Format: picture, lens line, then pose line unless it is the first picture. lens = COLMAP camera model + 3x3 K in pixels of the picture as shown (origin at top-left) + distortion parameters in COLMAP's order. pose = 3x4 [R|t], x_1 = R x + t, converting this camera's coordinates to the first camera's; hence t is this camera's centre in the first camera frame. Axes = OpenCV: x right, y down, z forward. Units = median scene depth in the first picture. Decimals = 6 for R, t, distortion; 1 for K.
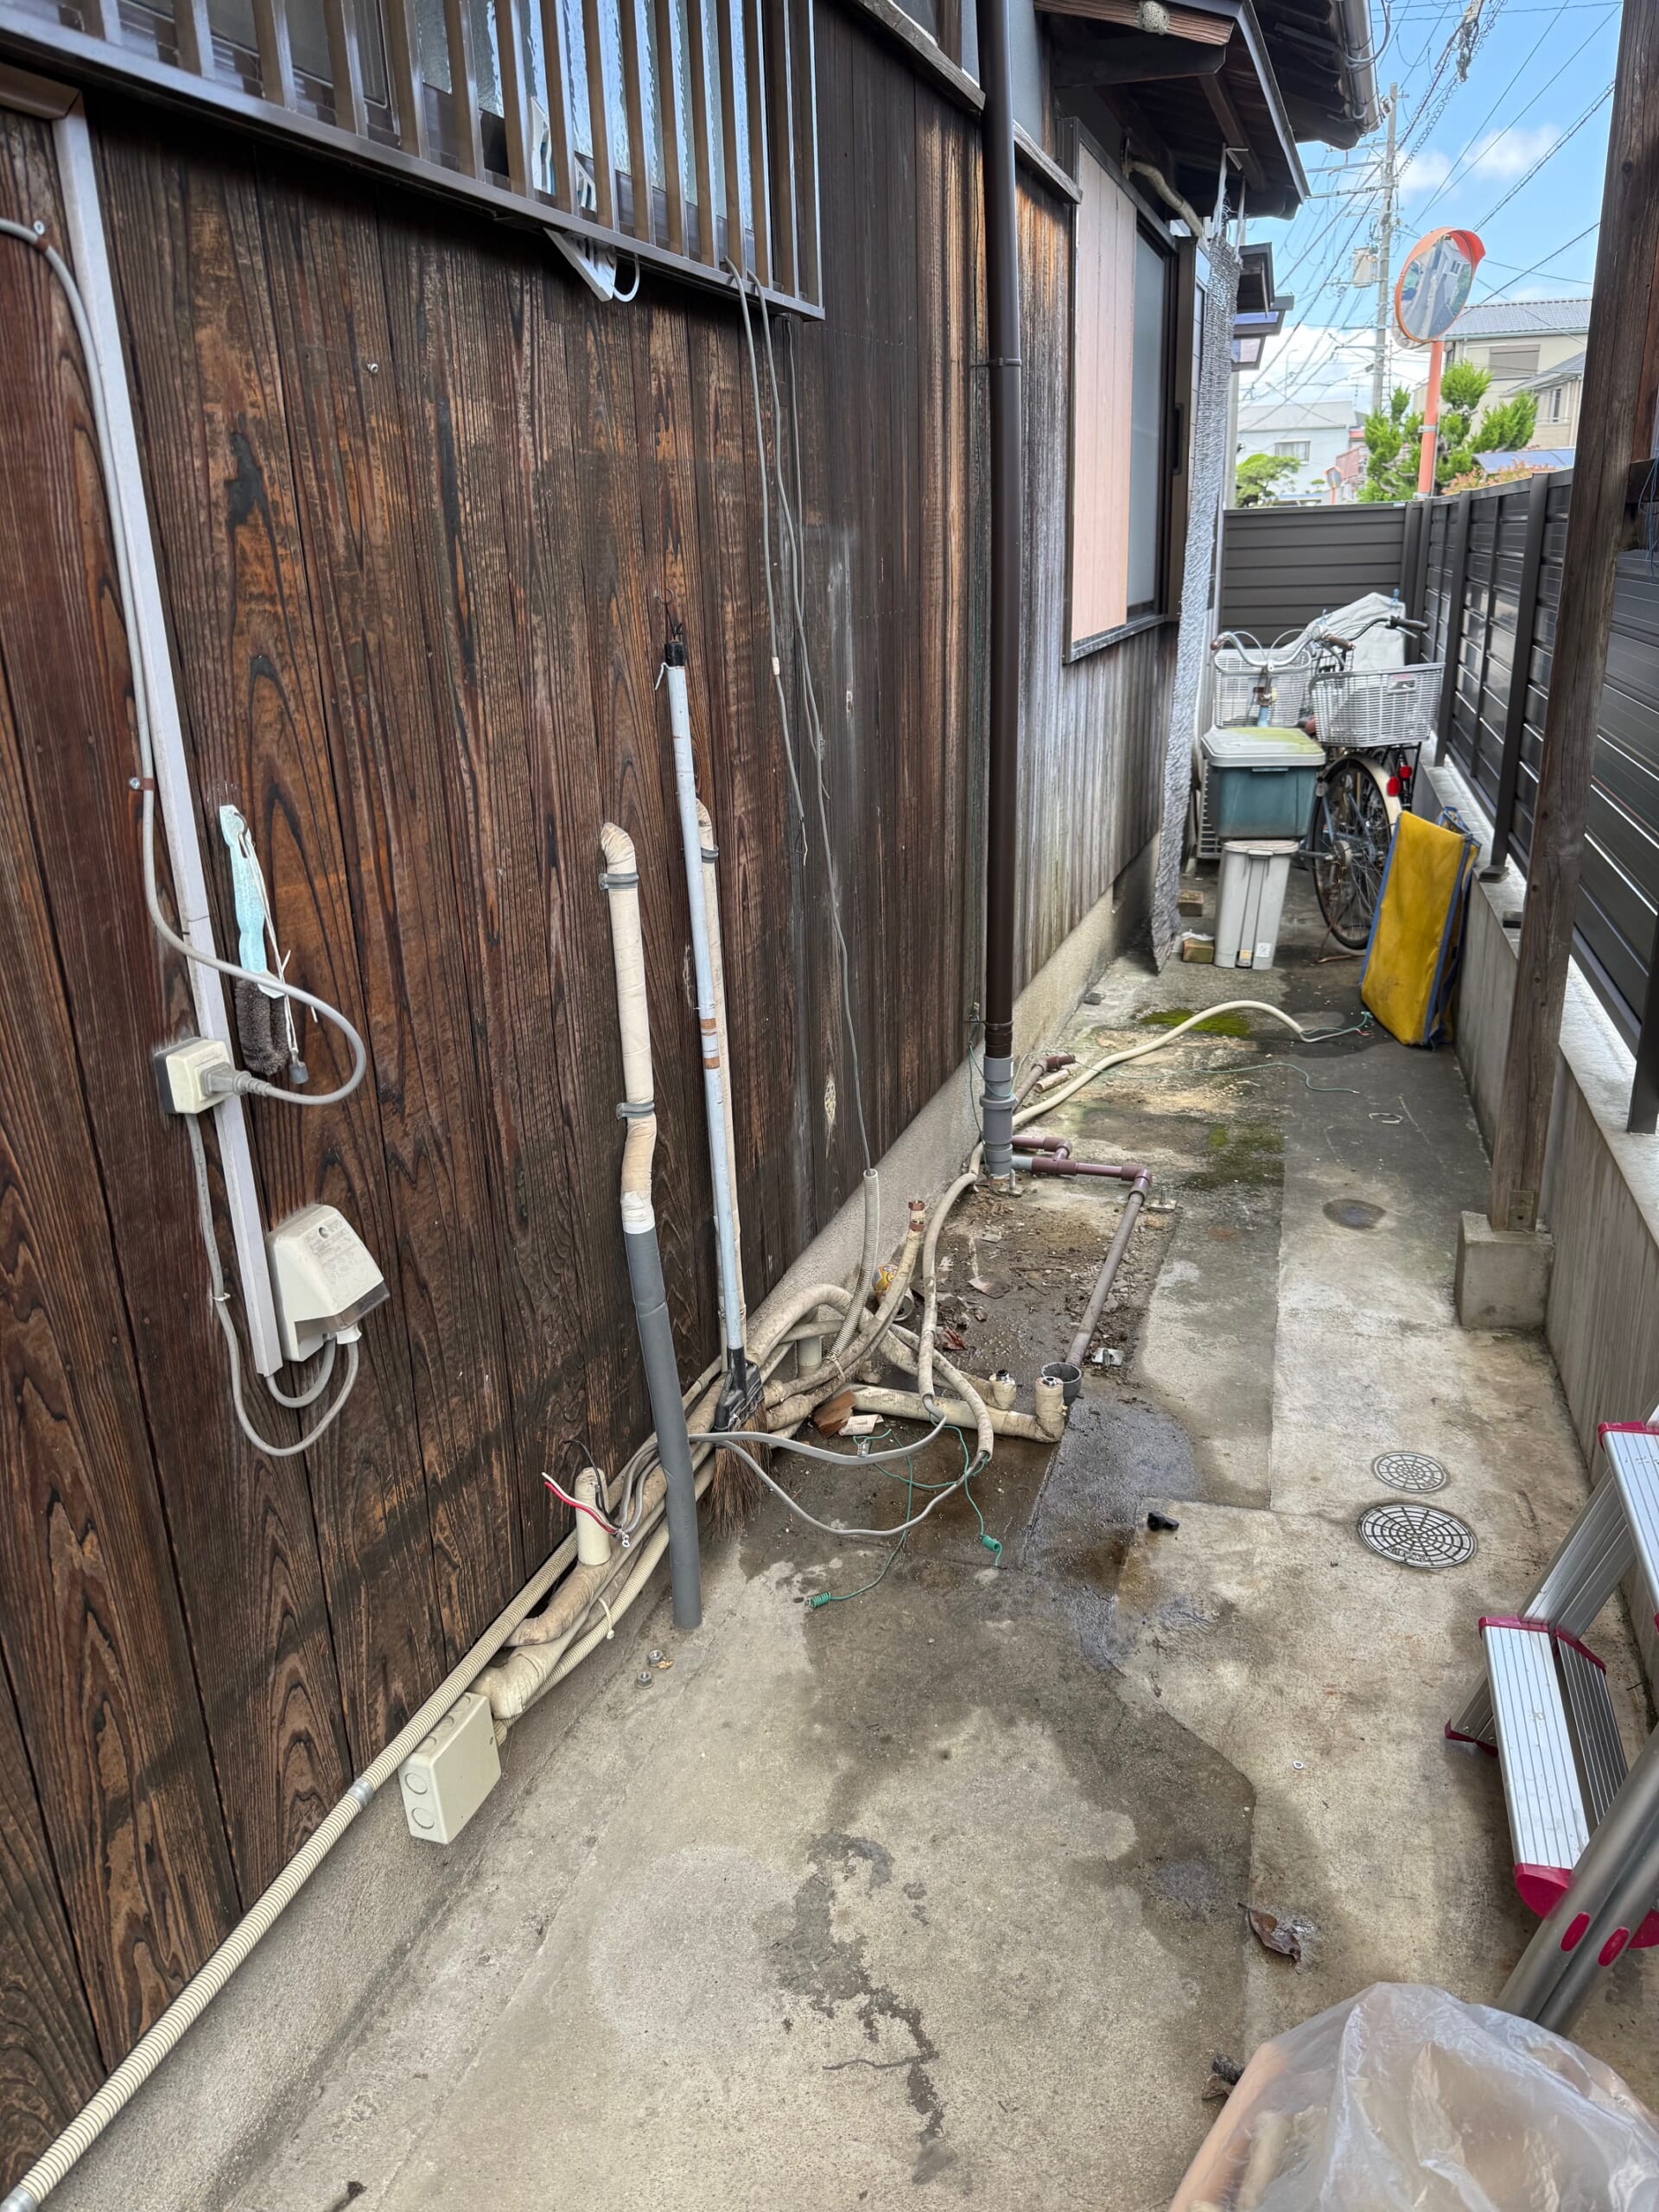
lens RADIAL K [[1586.8, 0, 818.2], [0, 1586.8, 1111.4], [0, 0, 1]] dist [0.057876, -0.080189]
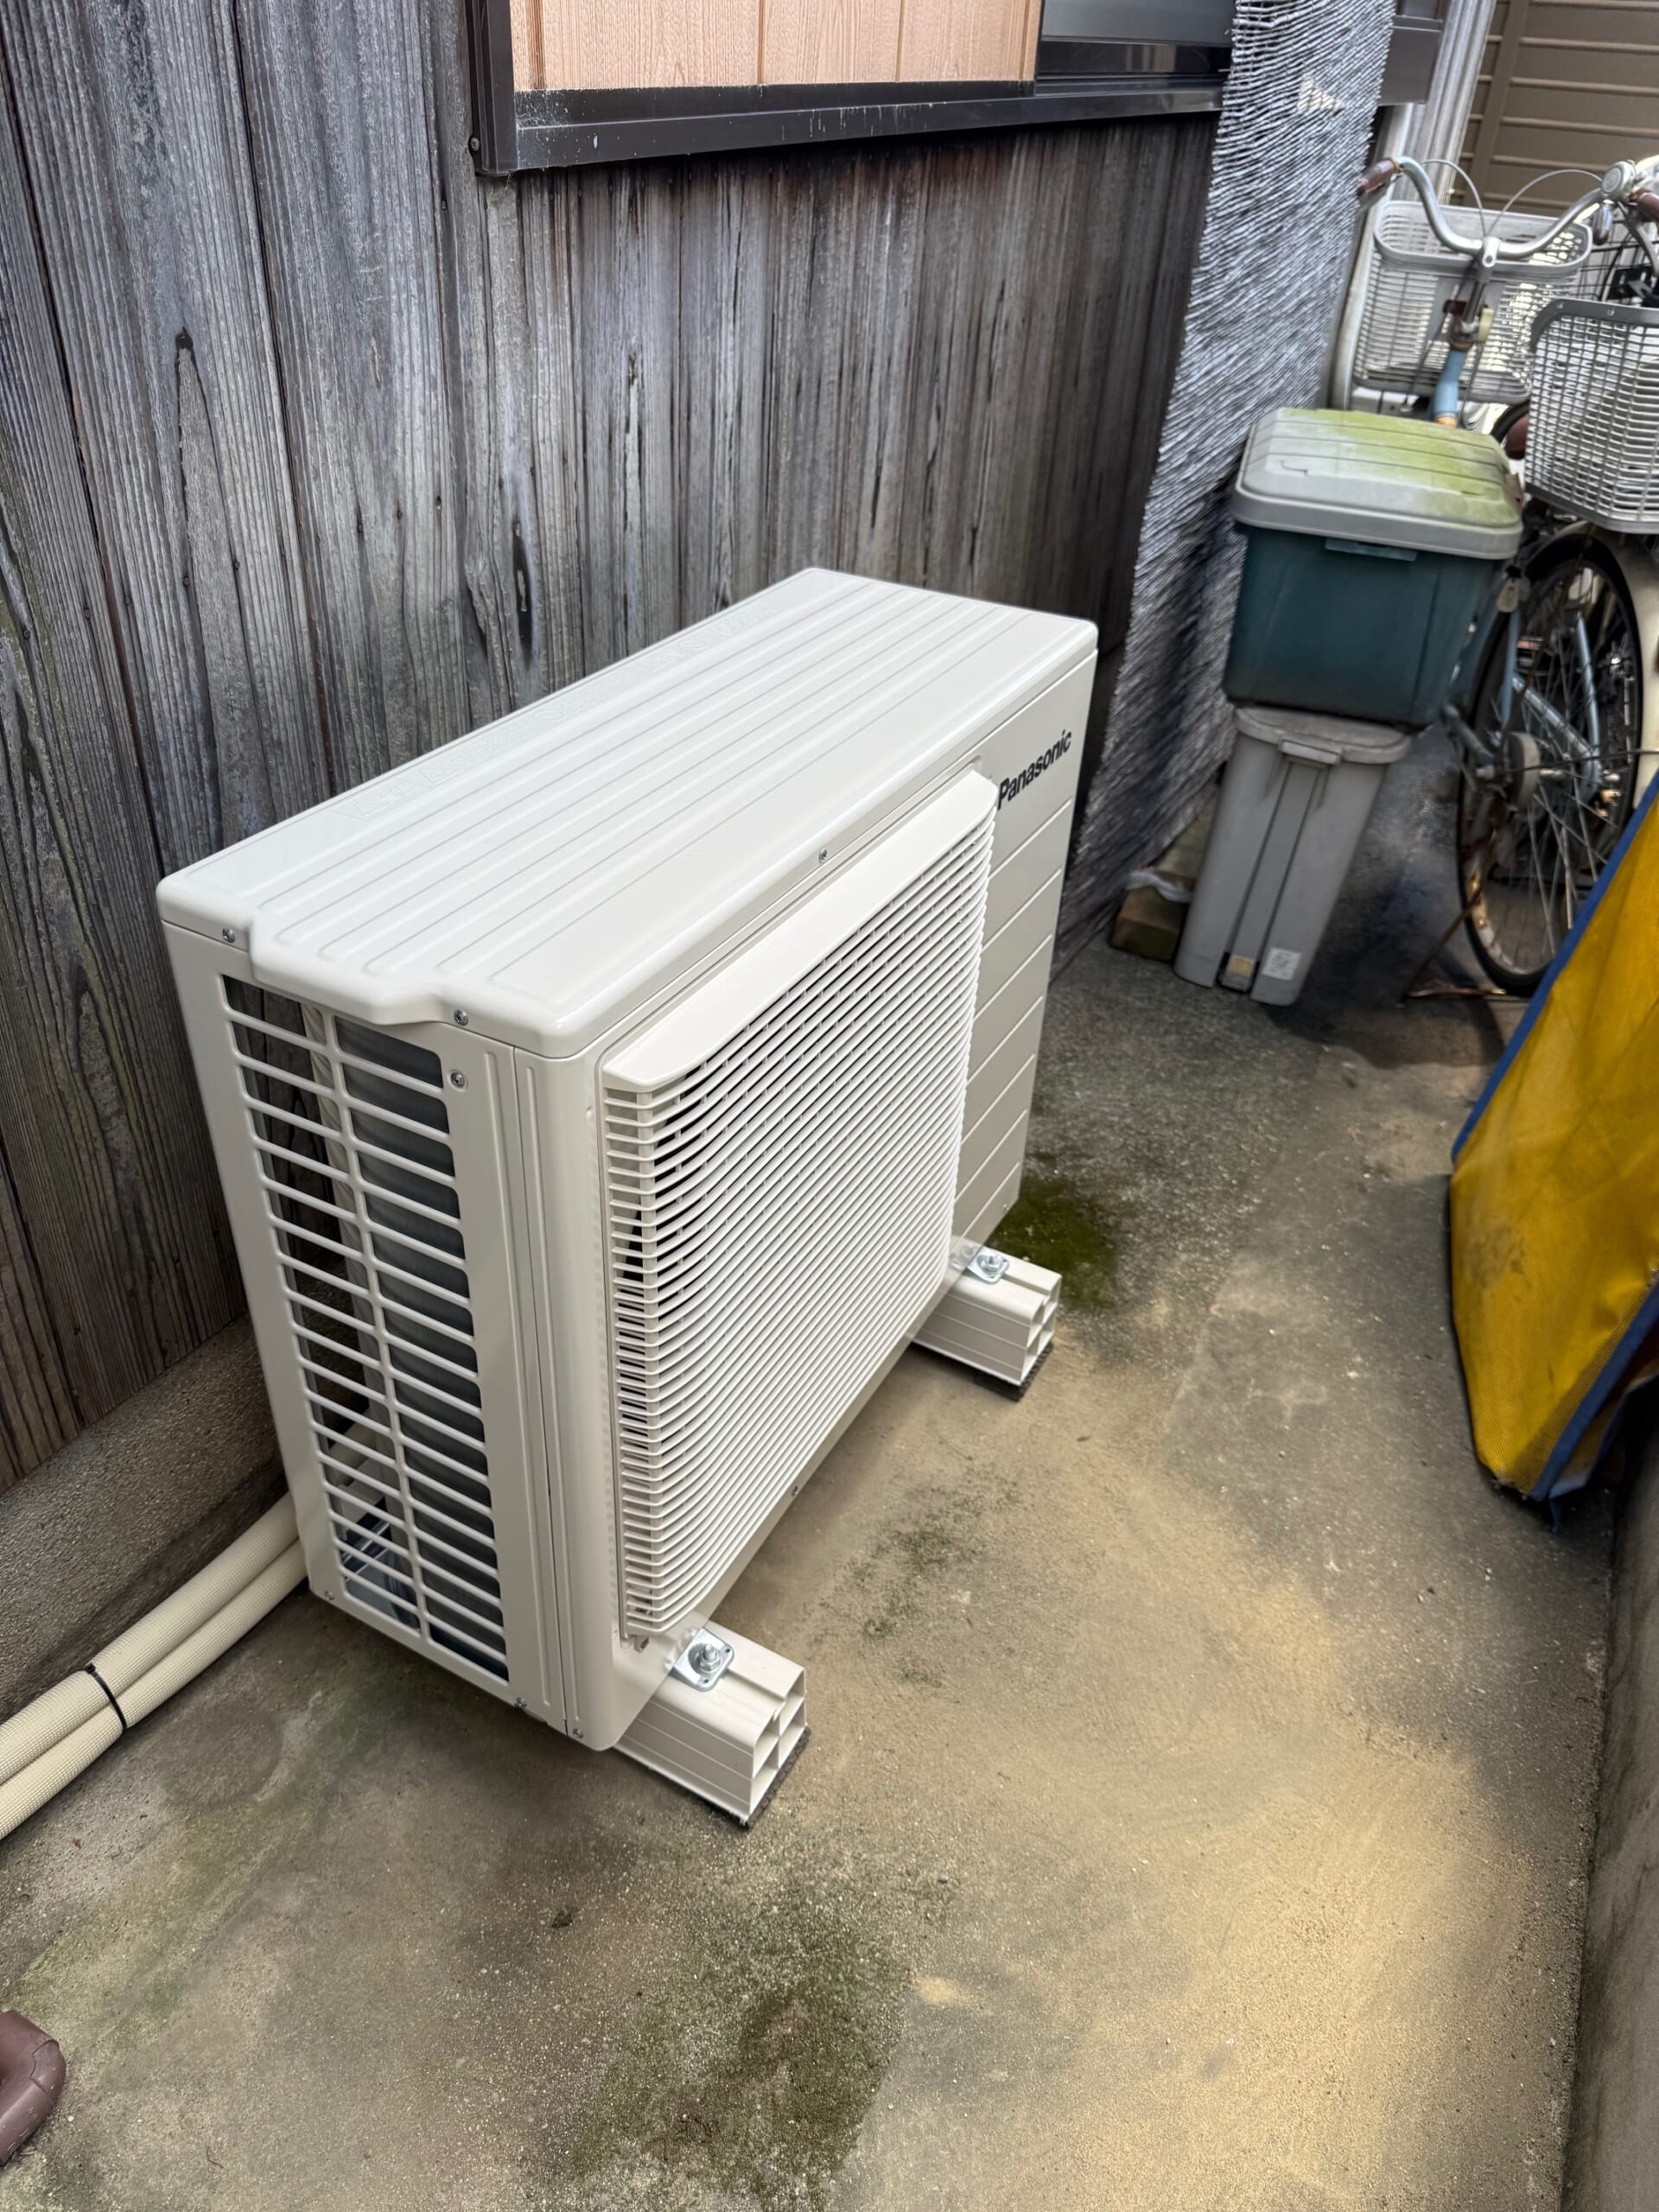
lens RADIAL K [[1586.8, 0, 818.2], [0, 1586.8, 1111.4], [0, 0, 1]] dist [0.057876, -0.080189]
pose [[0.981558, 0.166763, -0.093451, 0.201012], [-0.136208, 0.953123, 0.270192, -0.163636], [0.134129, -0.252480, 0.958261, 0.548518]]
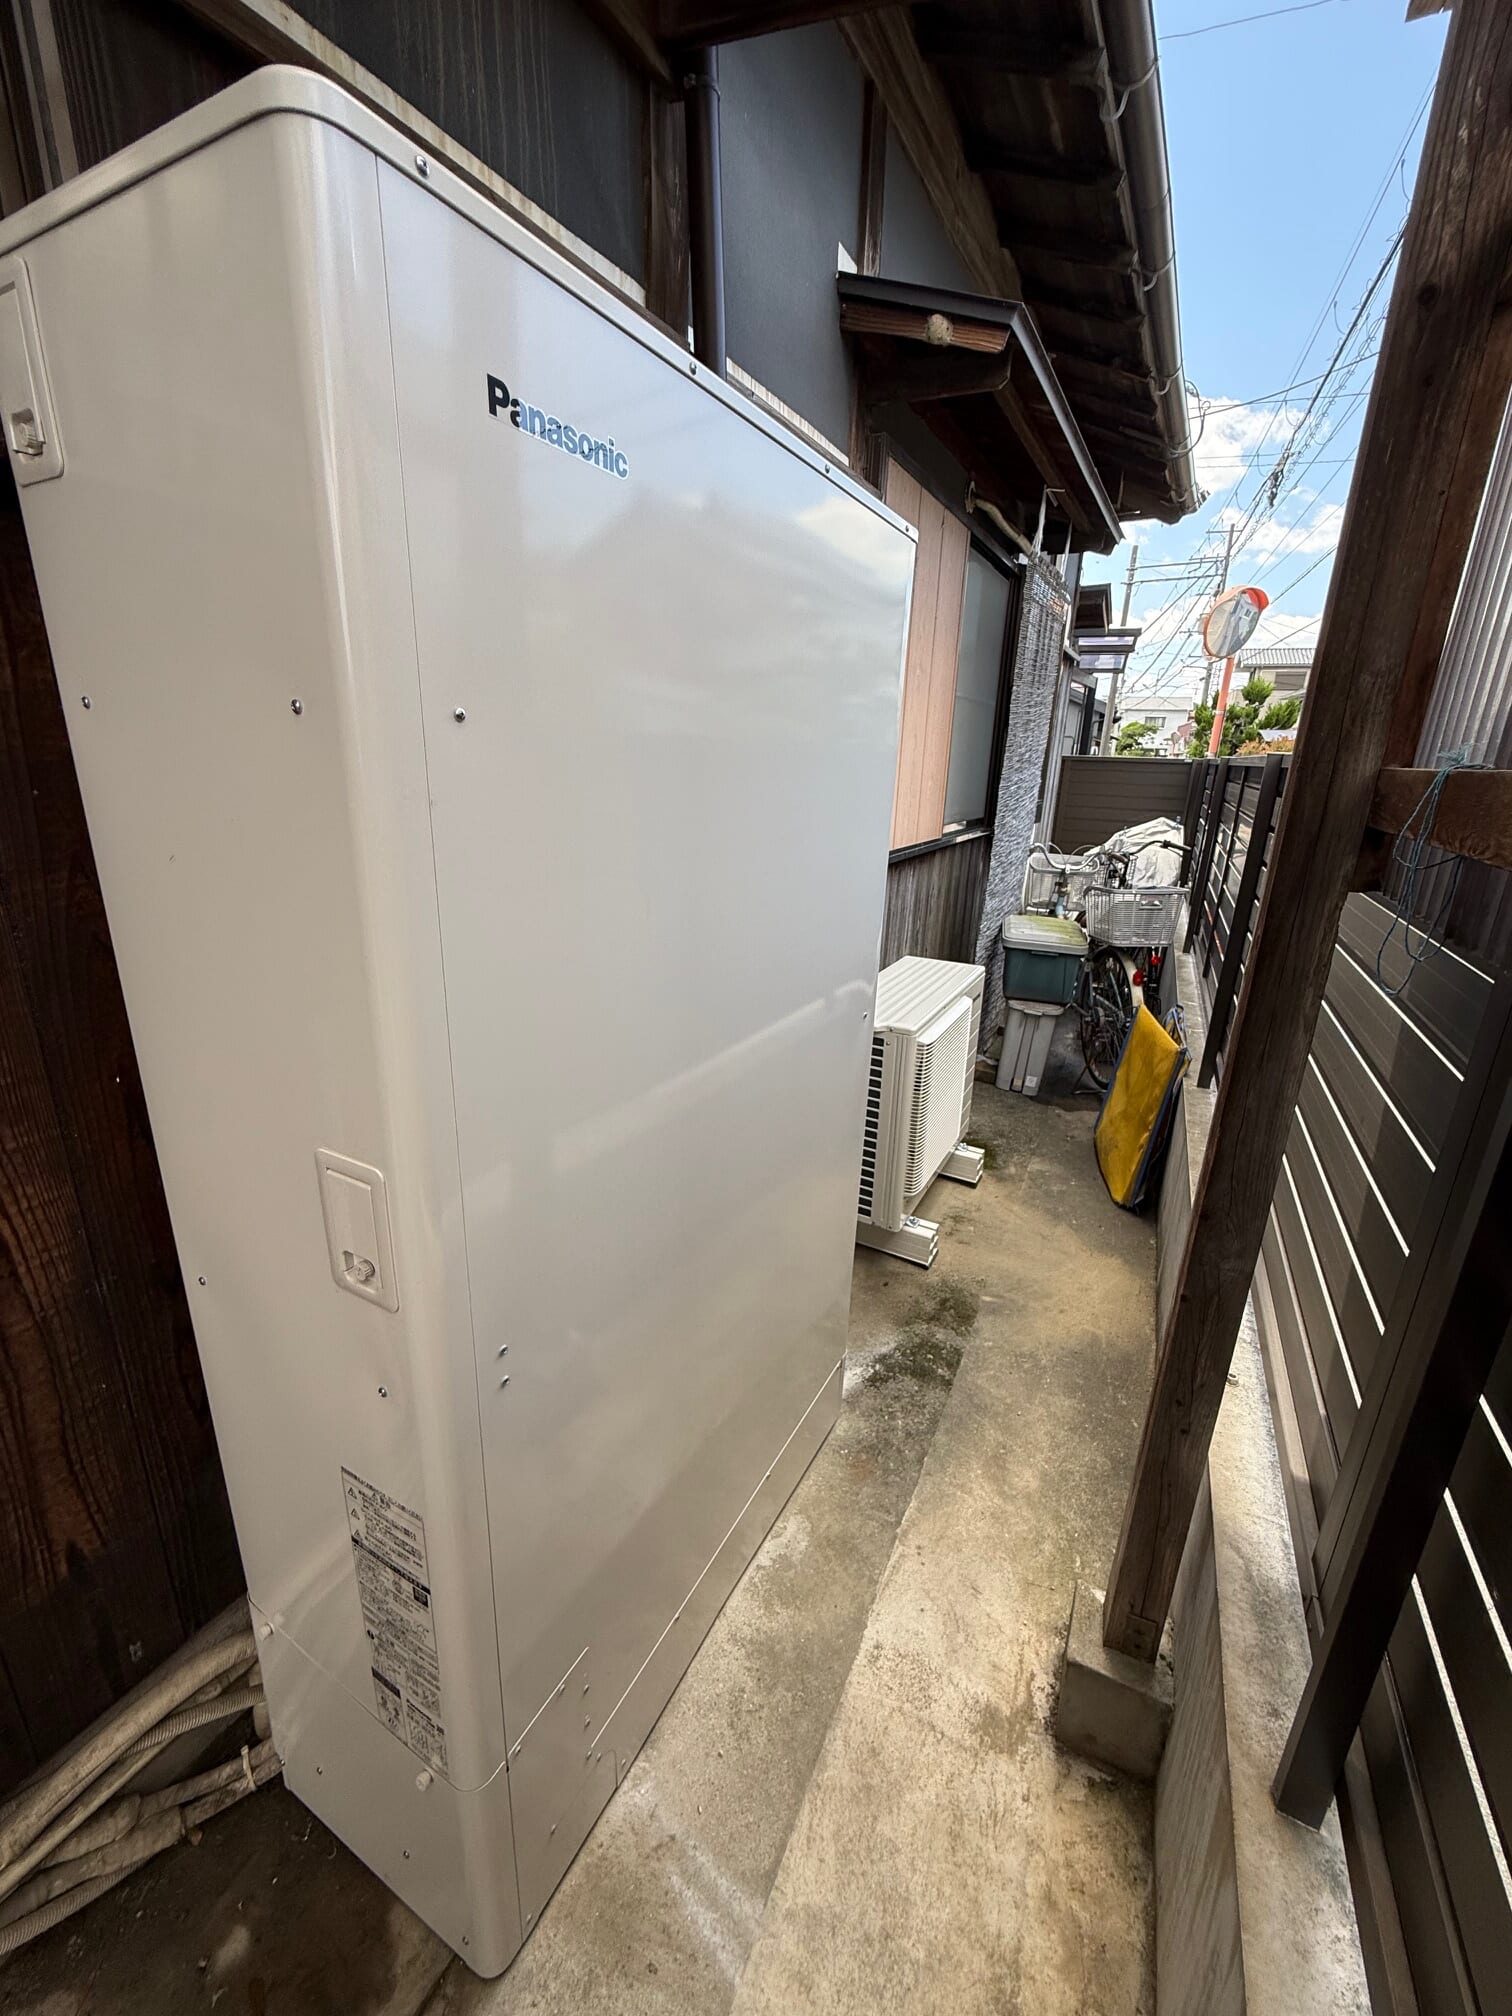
lens RADIAL K [[804.5, 0, 756.0], [0, 804.5, 1008.0], [0, 0, 1]] dist [-0.001774, 0.000404]
pose [[0.983222, 0.109291, -0.146051, 0.142858], [-0.113588, 0.993298, -0.021384, -0.121577], [0.142735, 0.037615, 0.989046, 0.291137]]
